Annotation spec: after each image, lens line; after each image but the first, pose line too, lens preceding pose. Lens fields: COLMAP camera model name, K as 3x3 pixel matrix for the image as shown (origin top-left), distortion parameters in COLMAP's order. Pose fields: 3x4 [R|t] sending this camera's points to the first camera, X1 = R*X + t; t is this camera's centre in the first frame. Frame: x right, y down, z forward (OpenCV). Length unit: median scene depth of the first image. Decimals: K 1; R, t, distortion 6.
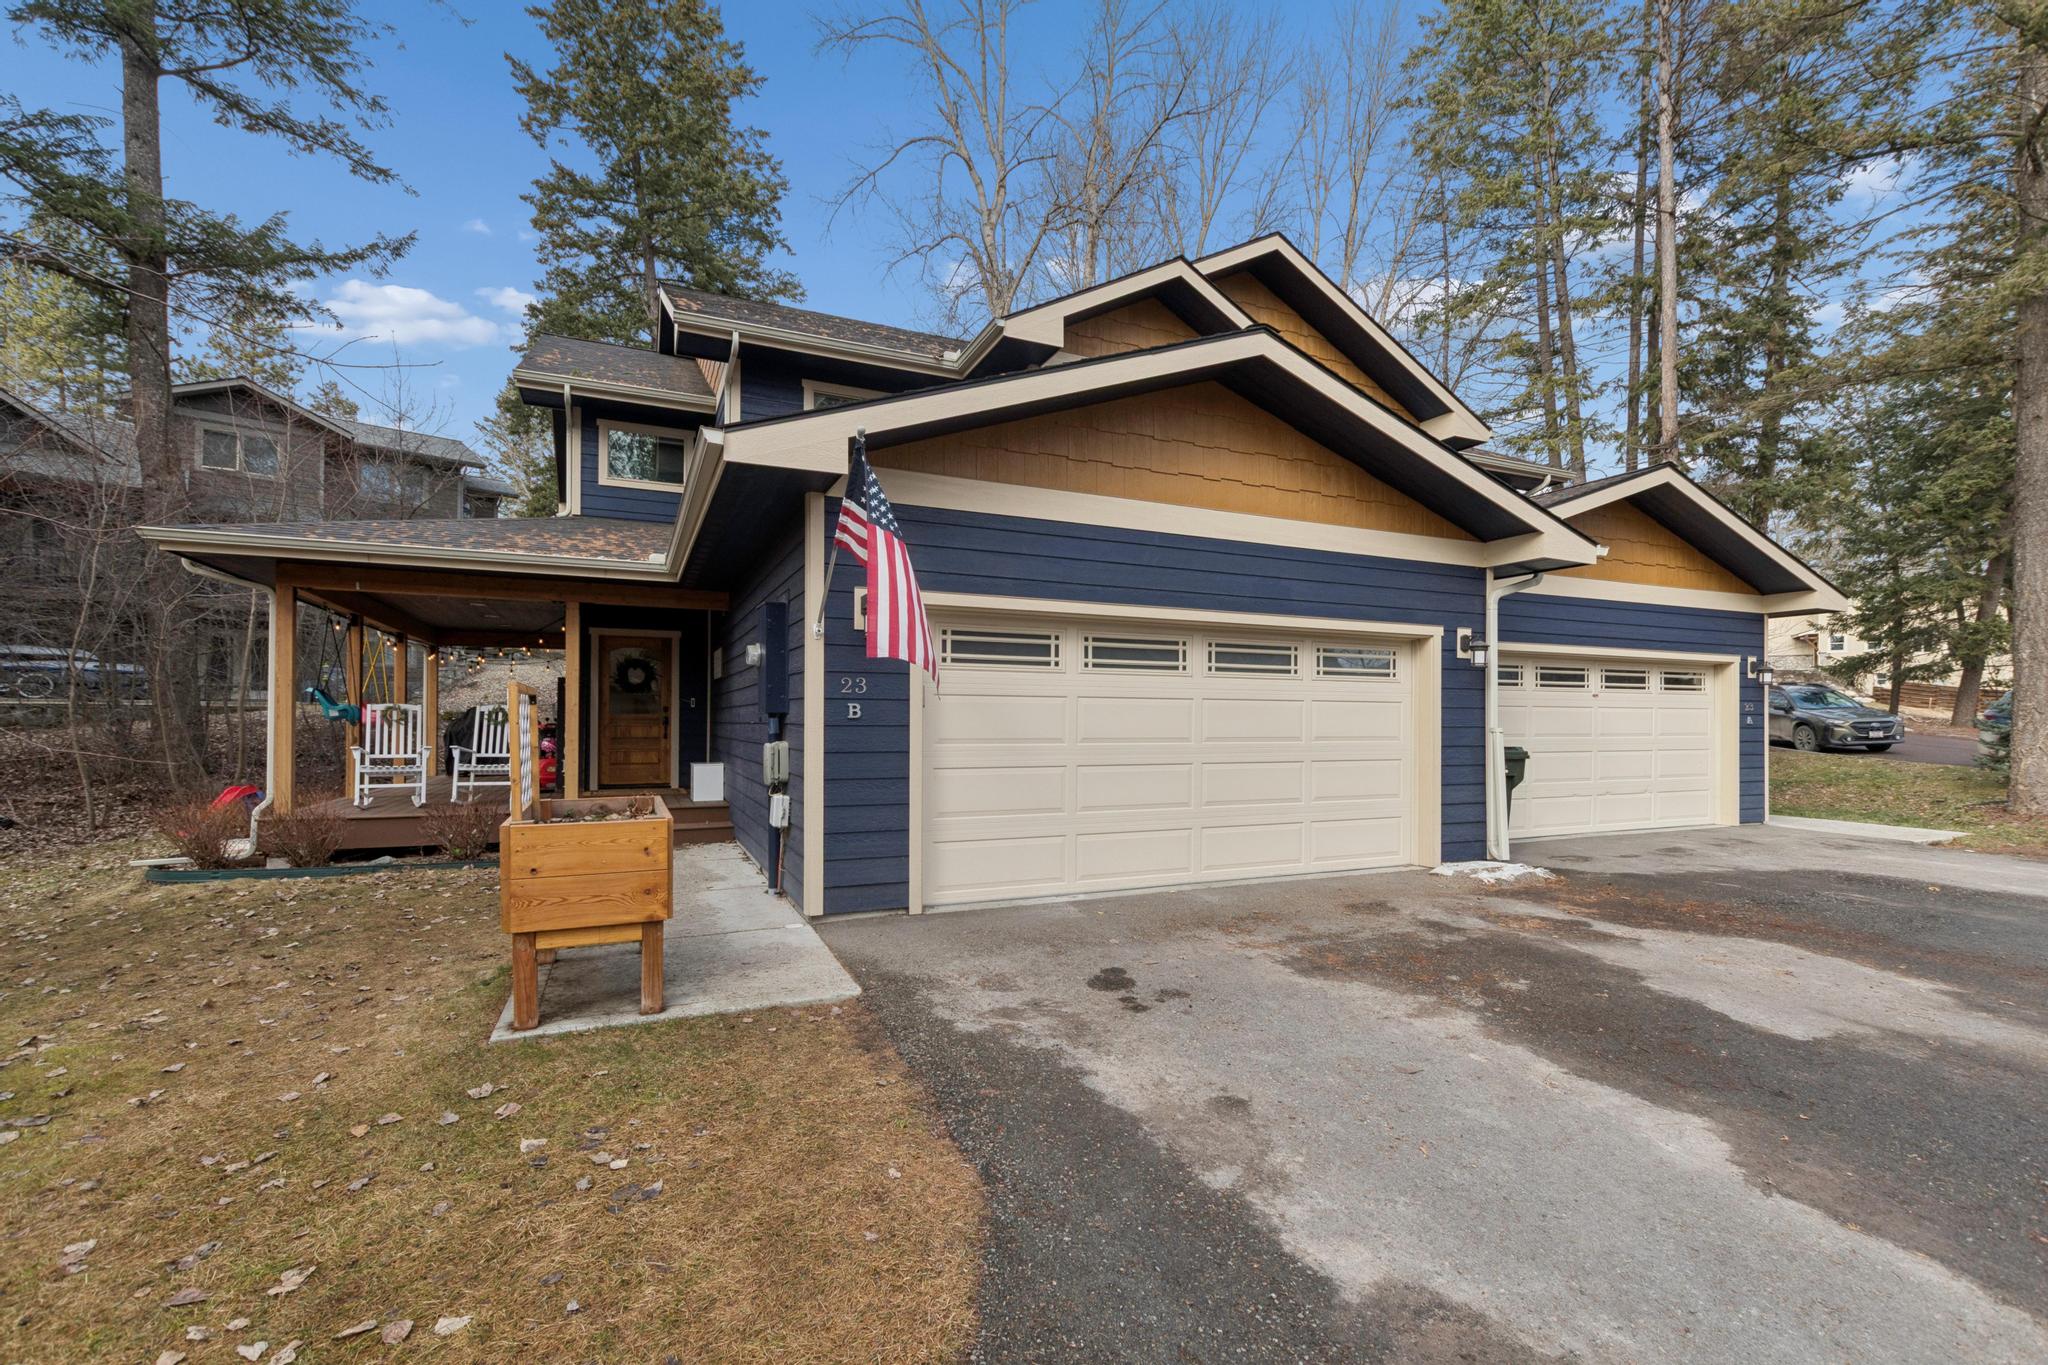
lens RADIAL K [[884.2, 0, 1022.1], [0, 884.2, 715.7], [0, 0, 1]] dist [0.004637, -0.001366]
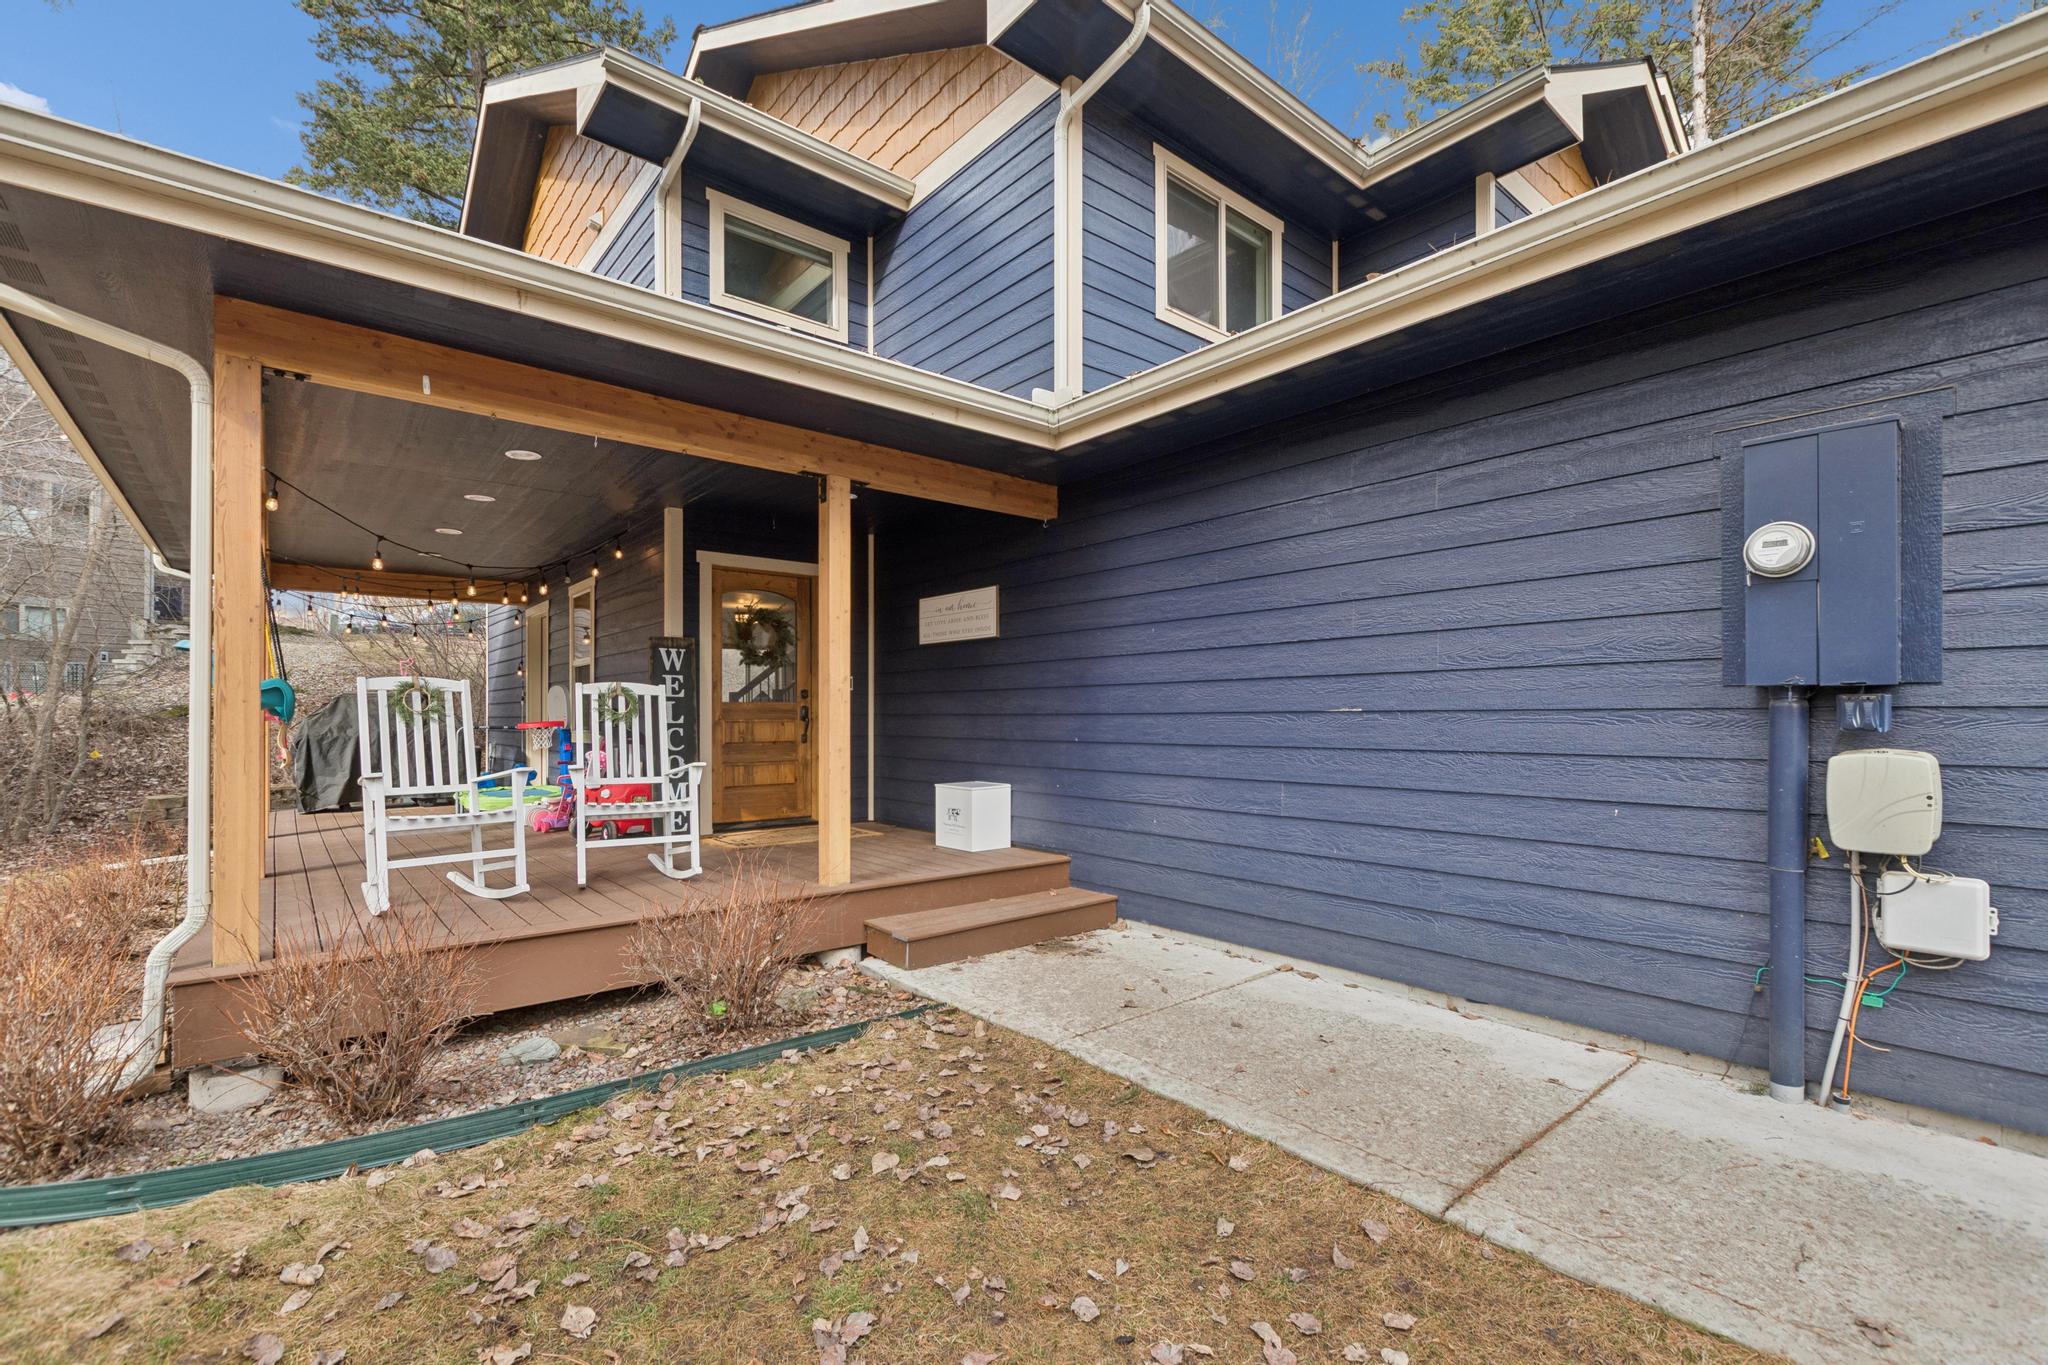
lens RADIAL K [[884.2, 0, 1015.1], [0, 884.2, 710.3], [0, 0, 1]] dist [0.004637, -0.001366]
pose [[0.963727, -0.004657, 0.266848, -0.356667], [0.004709, 0.999989, 0.000445, 0.003543], [-0.266847, 0.000828, 0.963739, 0.316353]]
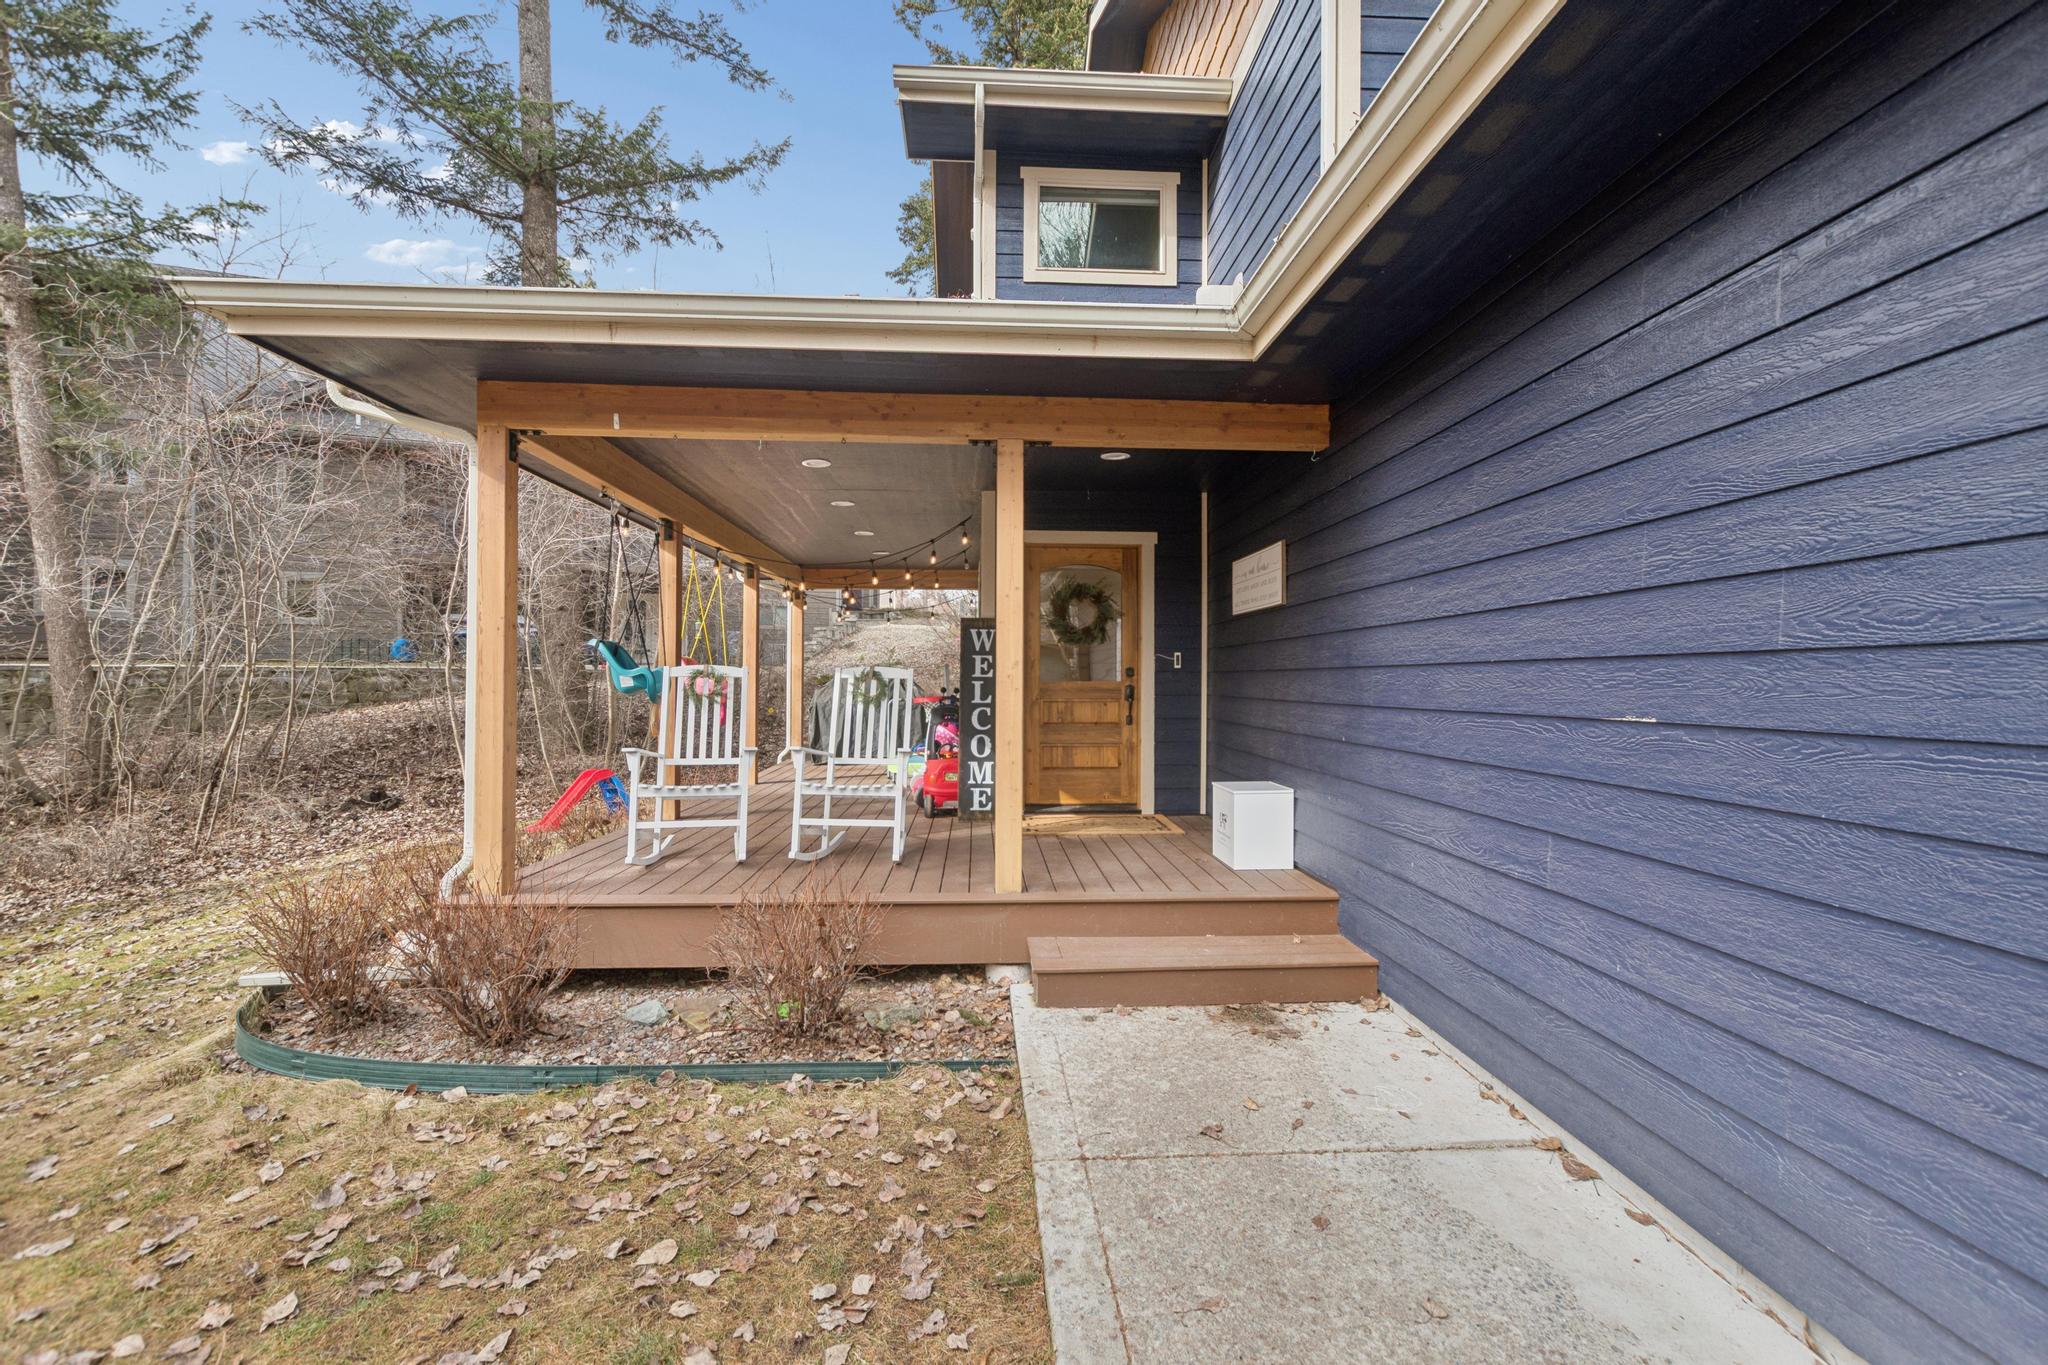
lens RADIAL K [[884.2, 0, 1029.0], [0, 884.2, 671.0], [0, 0, 1]] dist [0.004637, -0.001366]
pose [[0.935556, -0.004510, -0.353151, -0.220645], [0.002464, 0.999977, -0.006243, -0.004083], [0.353171, 0.004970, 0.935546, 0.375780]]
